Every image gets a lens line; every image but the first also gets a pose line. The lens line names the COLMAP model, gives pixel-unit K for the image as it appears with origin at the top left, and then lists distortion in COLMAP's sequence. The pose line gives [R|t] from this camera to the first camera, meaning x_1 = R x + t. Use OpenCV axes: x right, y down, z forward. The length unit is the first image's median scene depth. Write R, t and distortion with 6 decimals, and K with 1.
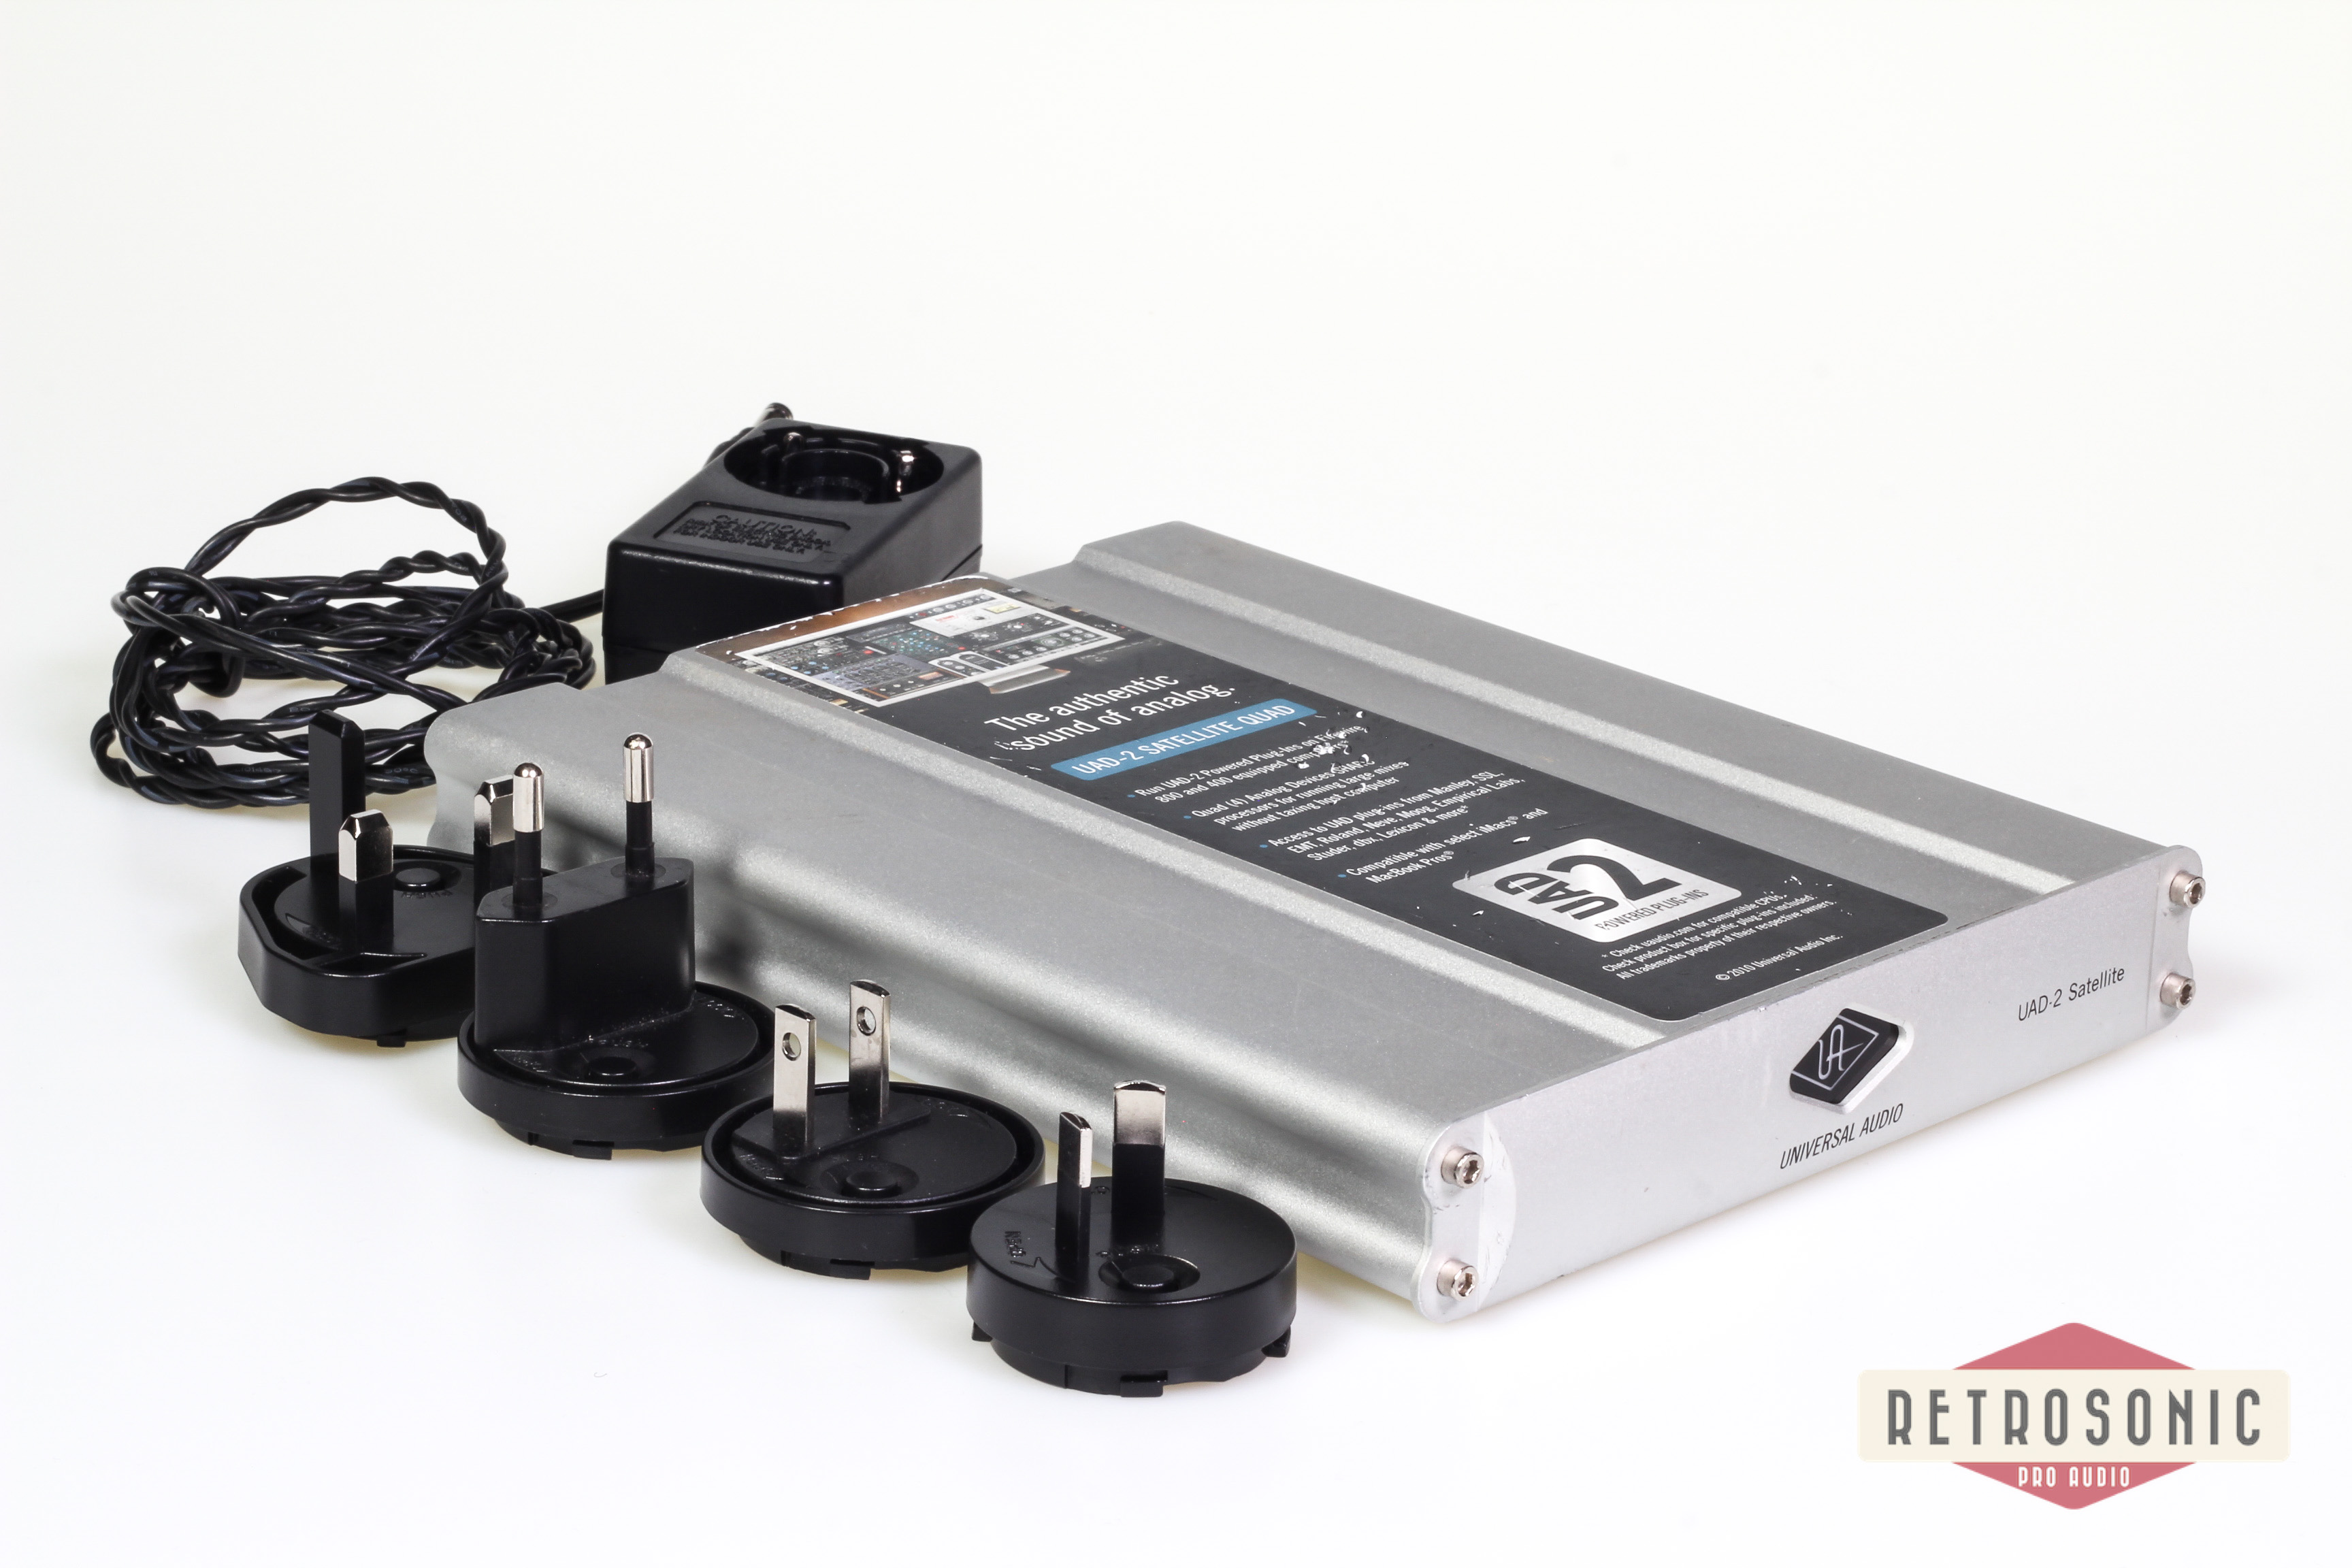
lens RADIAL K [[5798.3, 0, 1174.8], [0, 5798.3, 778.4], [0, 0, 1]] dist [-0.082712, 0.000000]
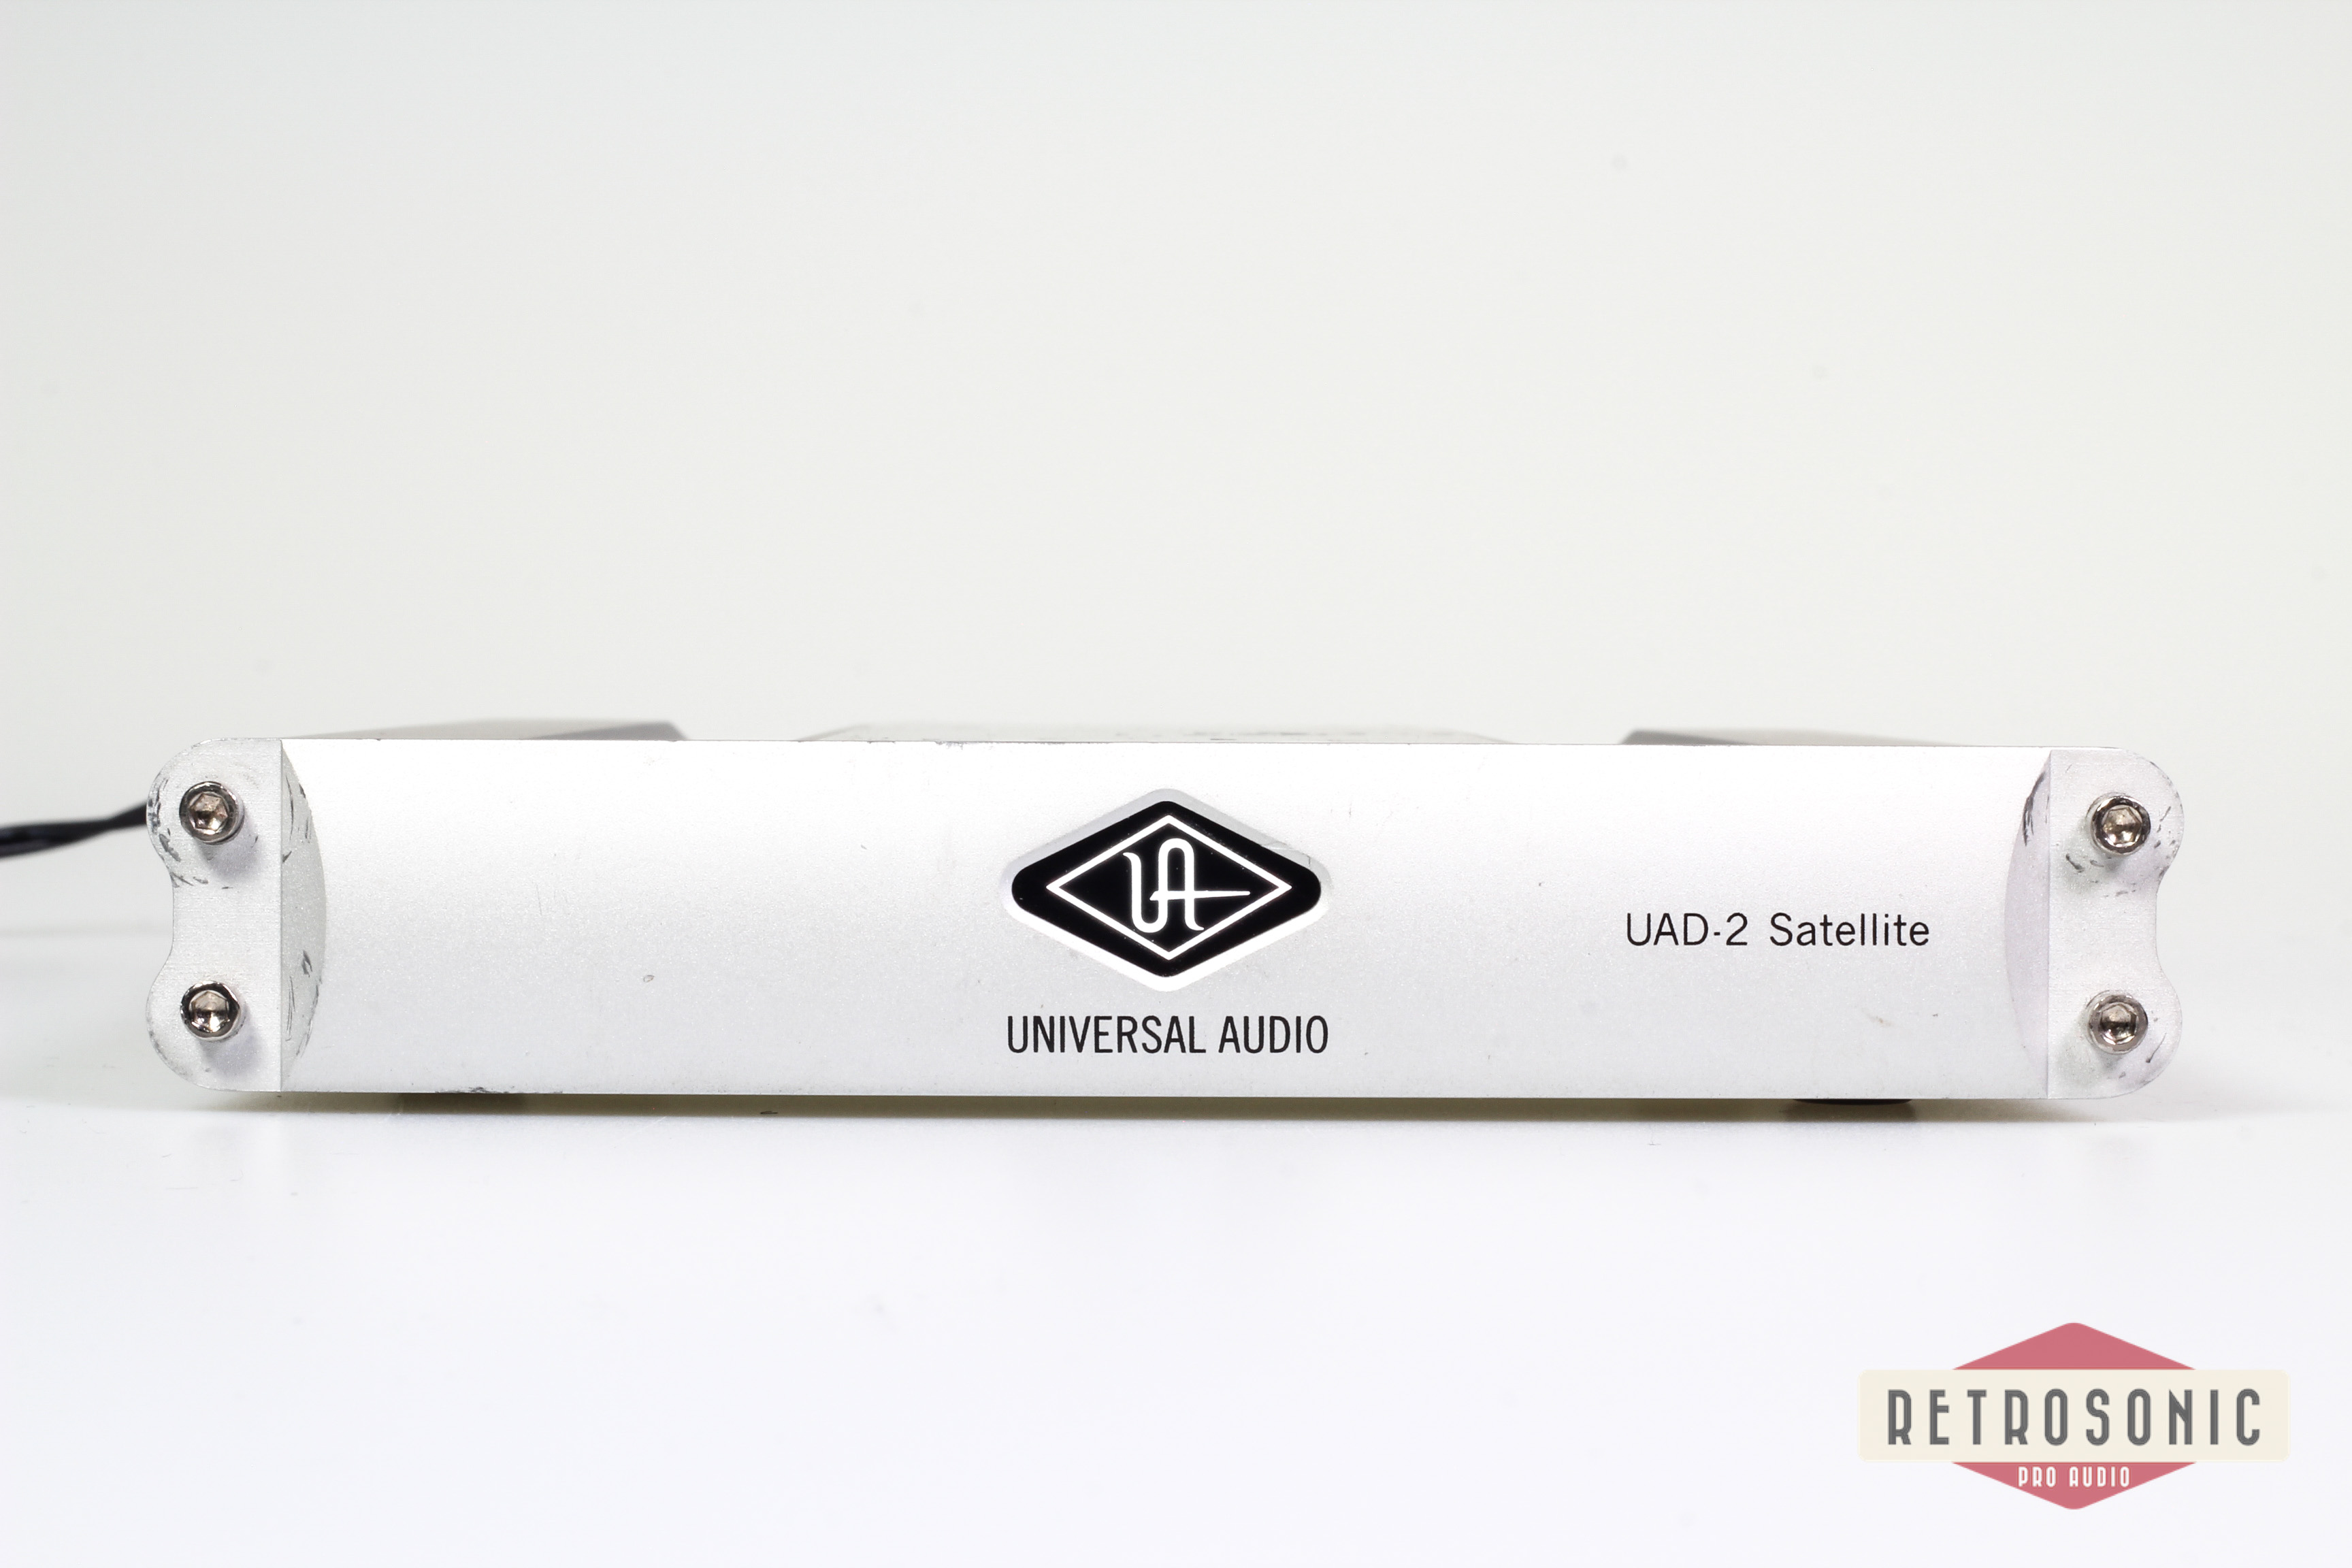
lens RADIAL K [[5798.3, 0, 1179.9], [0, 5798.3, 783.4], [0, 0, 1]] dist [-0.082712, 0.000000]
pose [[0.730854, -0.002687, -0.682528, 0.484176], [-0.224309, 0.943502, -0.243906, 0.169417], [0.644622, 0.331357, 0.688960, 0.559127]]
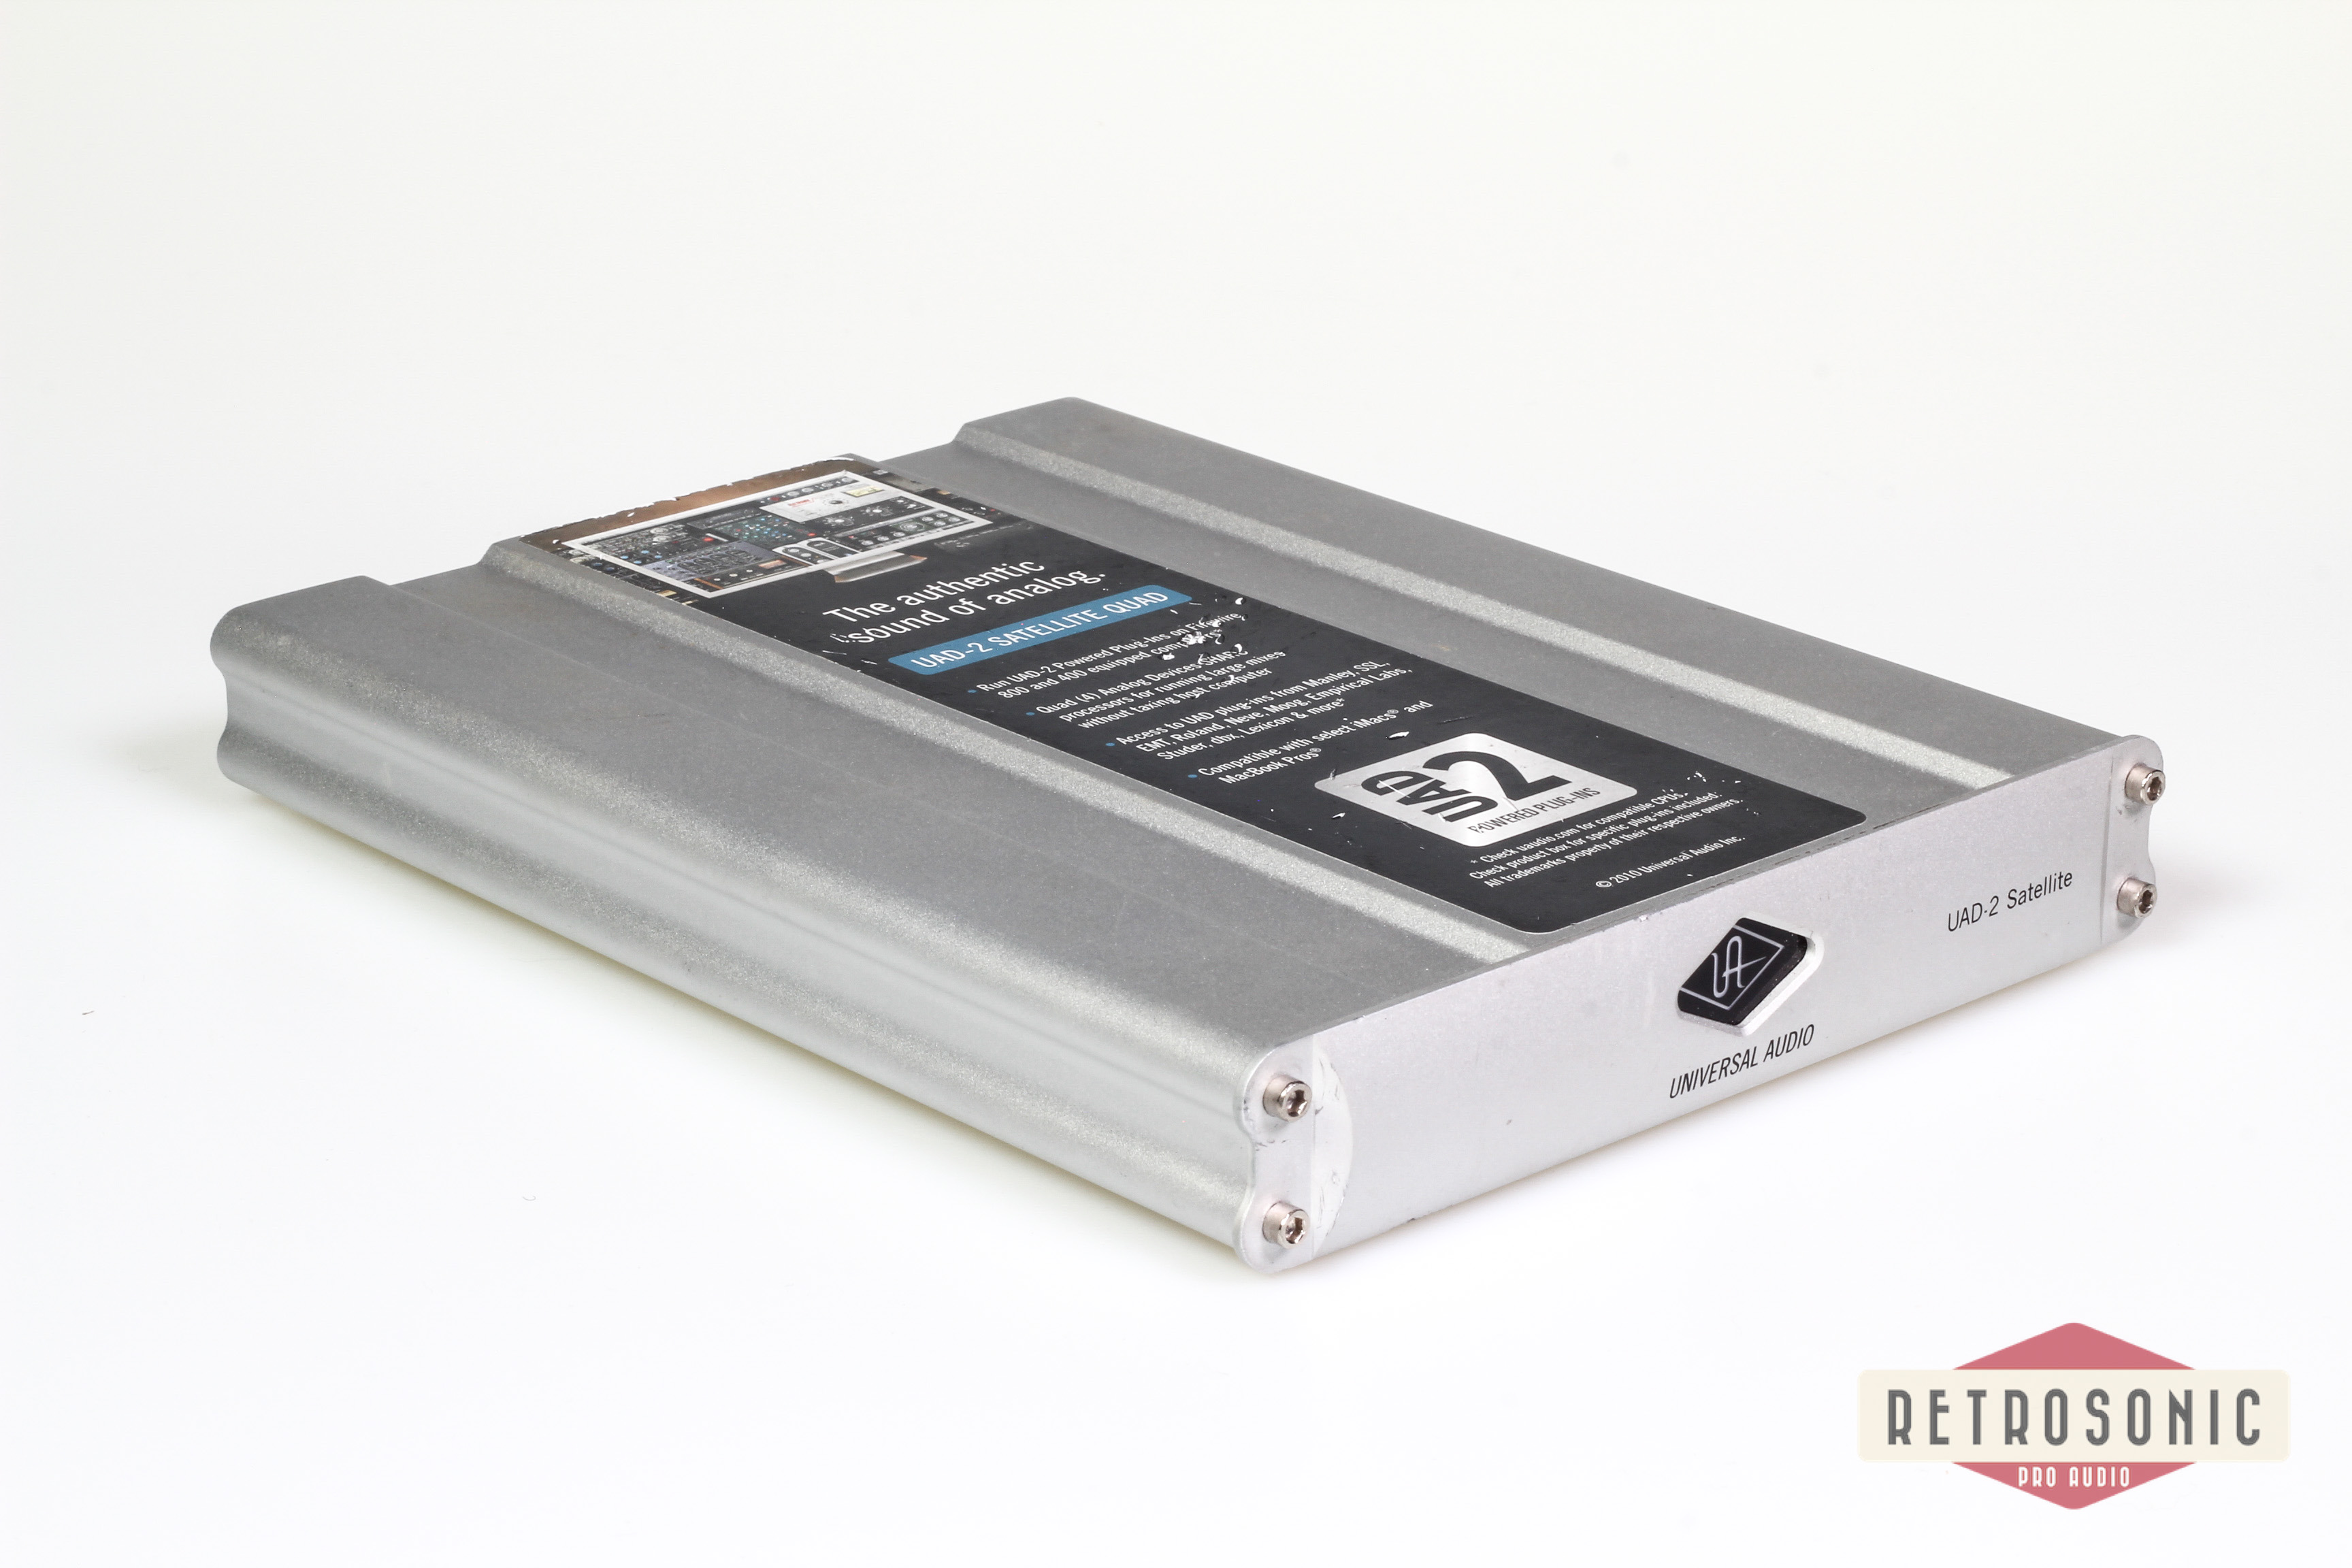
lens RADIAL K [[5798.3, 0, 1181.0], [0, 5798.3, 796.5], [0, 0, 1]] dist [-0.082712, 0.000000]
pose [[0.999372, -0.008816, -0.034329, 0.056464], [0.009249, 0.999879, 0.012472, 0.008556], [0.034215, -0.012781, 0.999333, 0.099672]]
